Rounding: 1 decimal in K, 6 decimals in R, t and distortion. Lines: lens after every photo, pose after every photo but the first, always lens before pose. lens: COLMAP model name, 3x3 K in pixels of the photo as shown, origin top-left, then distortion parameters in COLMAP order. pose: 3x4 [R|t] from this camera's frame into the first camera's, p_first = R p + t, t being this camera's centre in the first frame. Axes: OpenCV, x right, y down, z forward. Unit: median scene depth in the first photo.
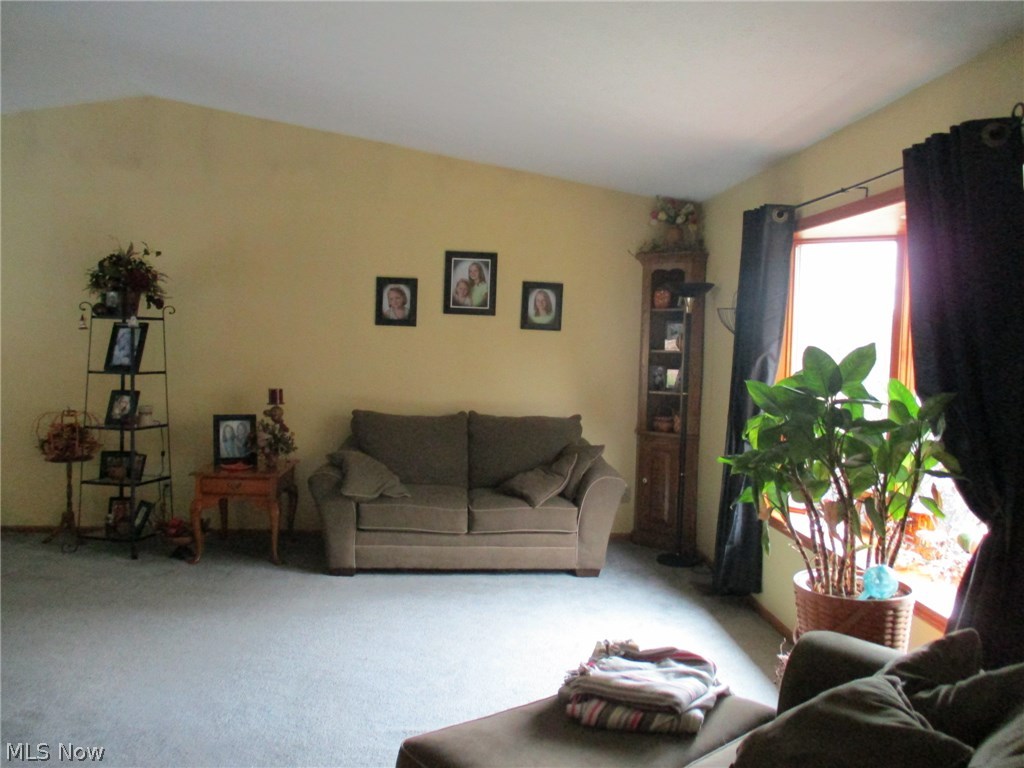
lens RADIAL K [[864.7, 0, 512.1], [0, 864.7, 381.6], [0, 0, 1]] dist [-0.000601, 0.000393]
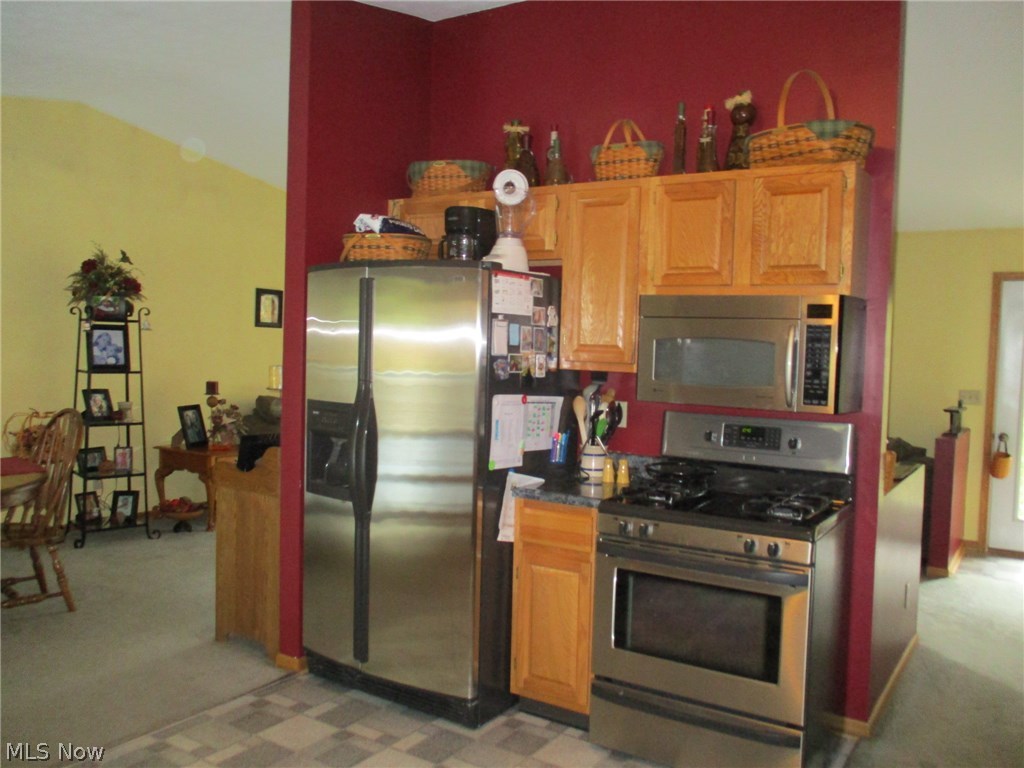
lens RADIAL K [[864.7, 0, 511.9], [0, 864.7, 387.0], [0, 0, 1]] dist [-0.000601, 0.000393]
pose [[0.595015, -0.047875, 0.802287, -0.984713], [0.018554, 0.998776, 0.045840, -0.030948], [-0.803500, -0.012390, 0.595176, -0.031978]]
